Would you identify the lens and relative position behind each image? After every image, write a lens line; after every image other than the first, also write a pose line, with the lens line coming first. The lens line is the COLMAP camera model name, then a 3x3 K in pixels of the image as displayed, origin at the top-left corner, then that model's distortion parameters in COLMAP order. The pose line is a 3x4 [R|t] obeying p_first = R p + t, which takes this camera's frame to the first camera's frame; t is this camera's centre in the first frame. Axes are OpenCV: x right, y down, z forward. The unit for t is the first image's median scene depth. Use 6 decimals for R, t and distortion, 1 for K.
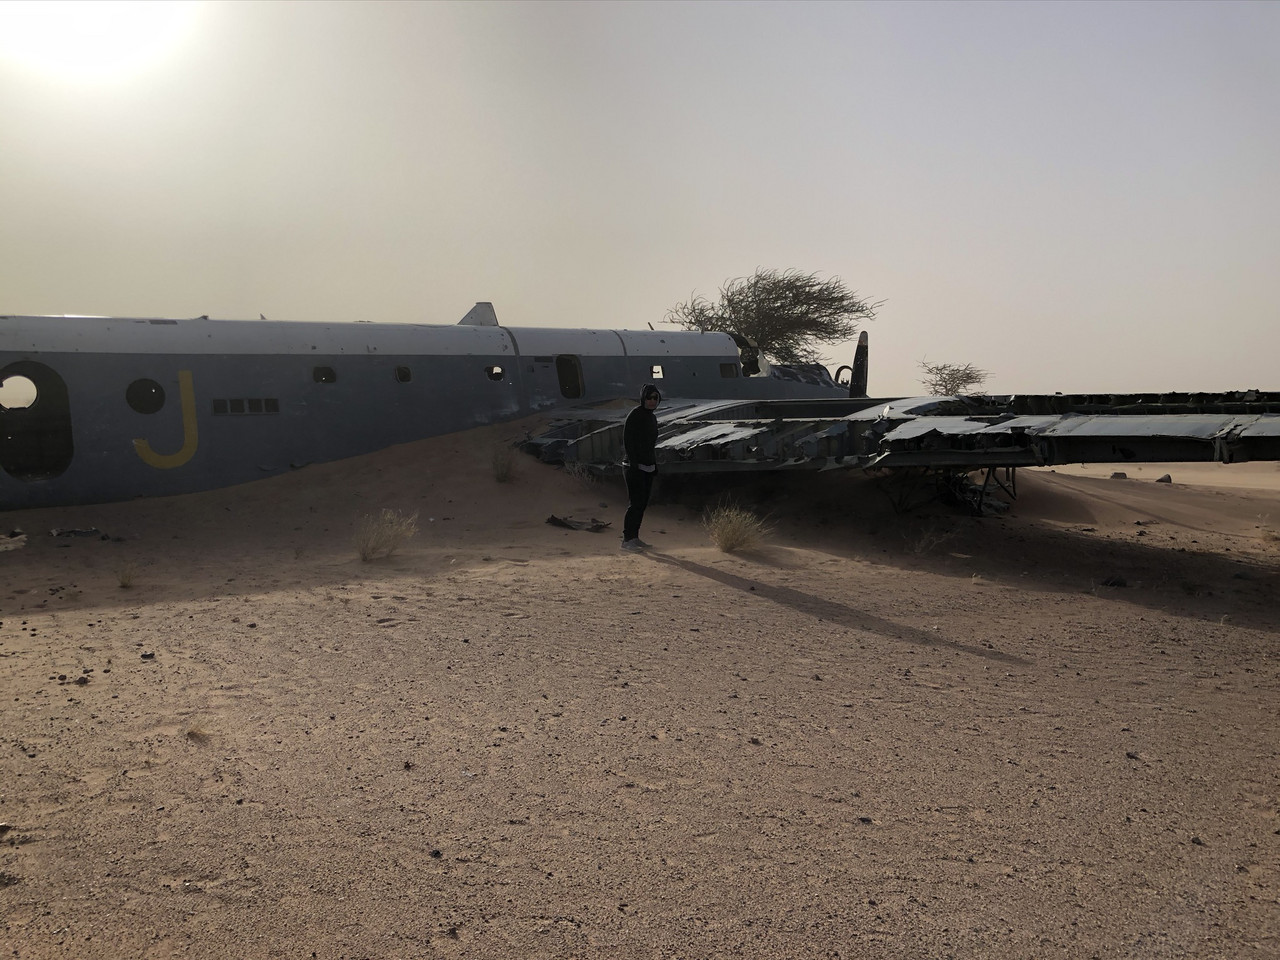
lens RADIAL K [[1026.4, 0, 636.4], [0, 1026.4, 488.4], [0, 0, 1]] dist [0.009017, -0.000817]
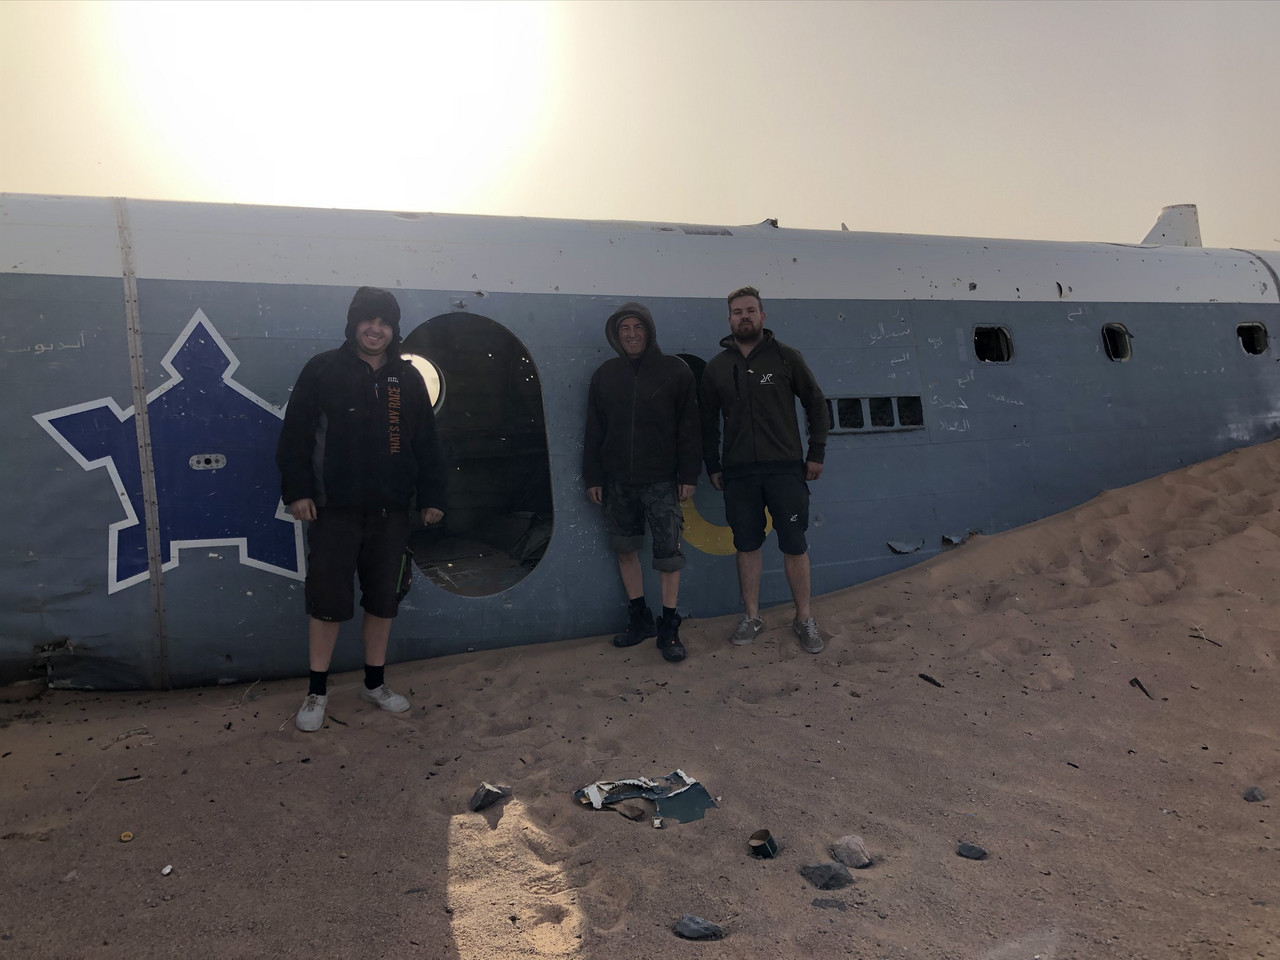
lens RADIAL K [[1036.6, 0, 640.0], [0, 1036.6, 480.0], [0, 0, 1]] dist [0.011089, -0.004907]
pose [[0.978755, 0.027174, -0.203224, -0.377367], [-0.022729, 0.999449, 0.024176, -0.057873], [0.203770, -0.019044, 0.978834, 0.515758]]
